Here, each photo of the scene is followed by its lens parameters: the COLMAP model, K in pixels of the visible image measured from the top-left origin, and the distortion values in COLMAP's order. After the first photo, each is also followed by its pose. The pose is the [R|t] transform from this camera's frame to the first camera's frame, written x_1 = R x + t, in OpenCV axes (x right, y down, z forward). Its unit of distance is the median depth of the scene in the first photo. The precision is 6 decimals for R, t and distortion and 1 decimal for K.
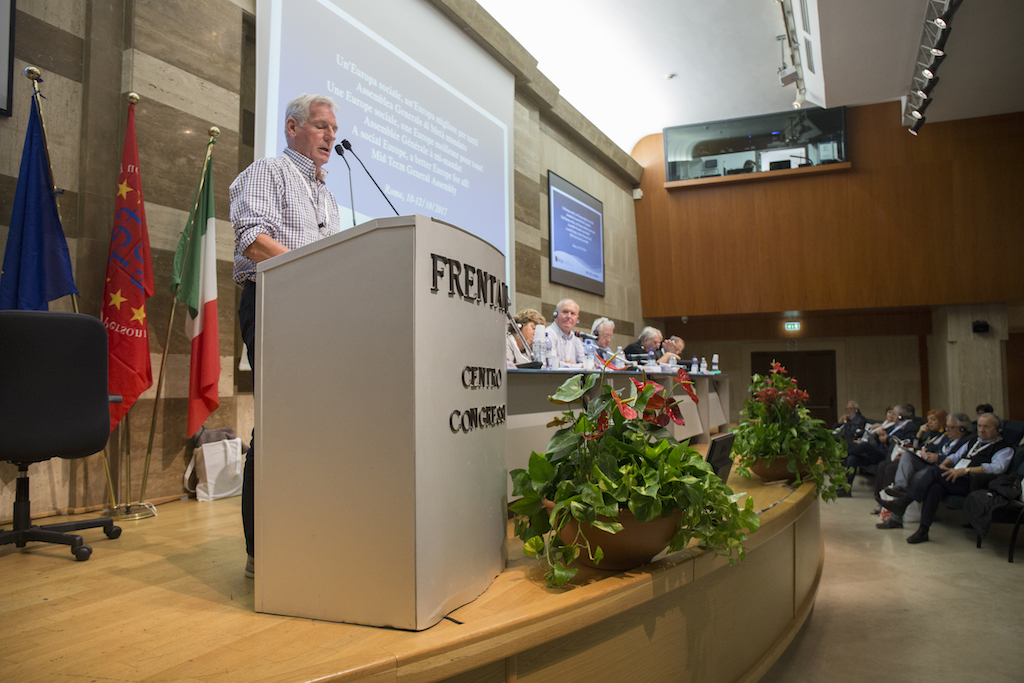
lens RADIAL K [[703.5, 0, 510.5], [0, 703.5, 338.3], [0, 0, 1]] dist [-0.090209, 0.066446]
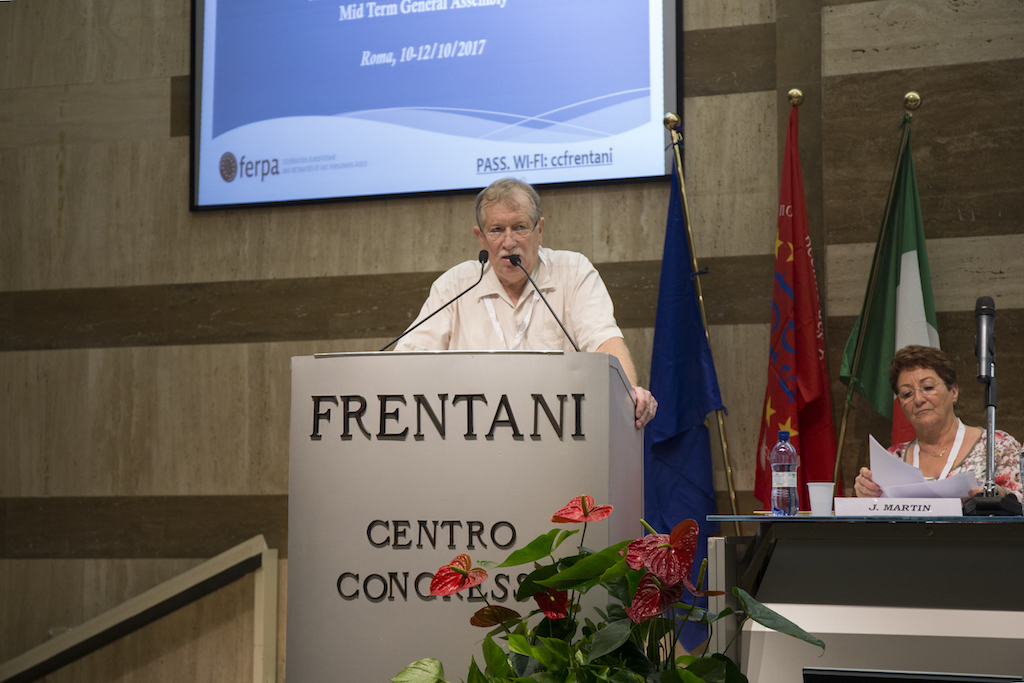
lens RADIAL K [[2046.2, 0, 512.1], [0, 2046.2, 345.1], [0, 0, 1]] dist [0.186113, 0.000000]
pose [[0.086501, -0.084457, -0.992665, 1.136483], [0.063746, 0.994828, -0.079086, 0.017423], [0.994210, -0.056437, 0.091438, 0.458913]]
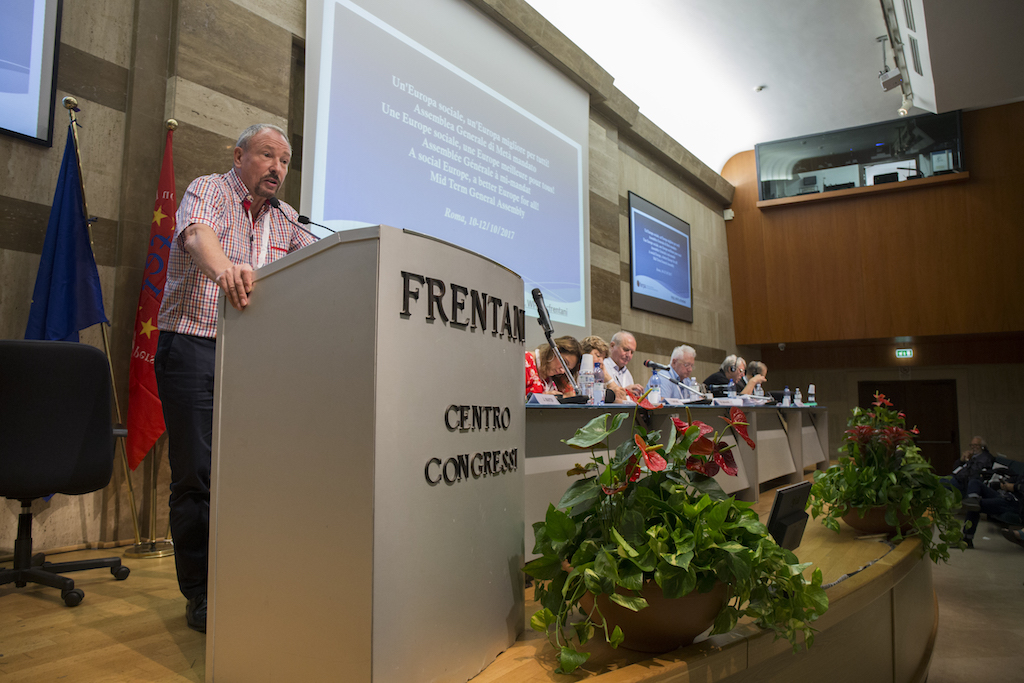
lens RADIAL K [[703.5, 0, 510.1], [0, 703.5, 338.2], [0, 0, 1]] dist [-0.090209, 0.066446]
pose [[0.989814, -0.004735, -0.142291, 0.060959], [-0.000878, 0.999225, -0.039359, -0.003294], [0.142367, 0.039083, 0.989042, 0.085399]]
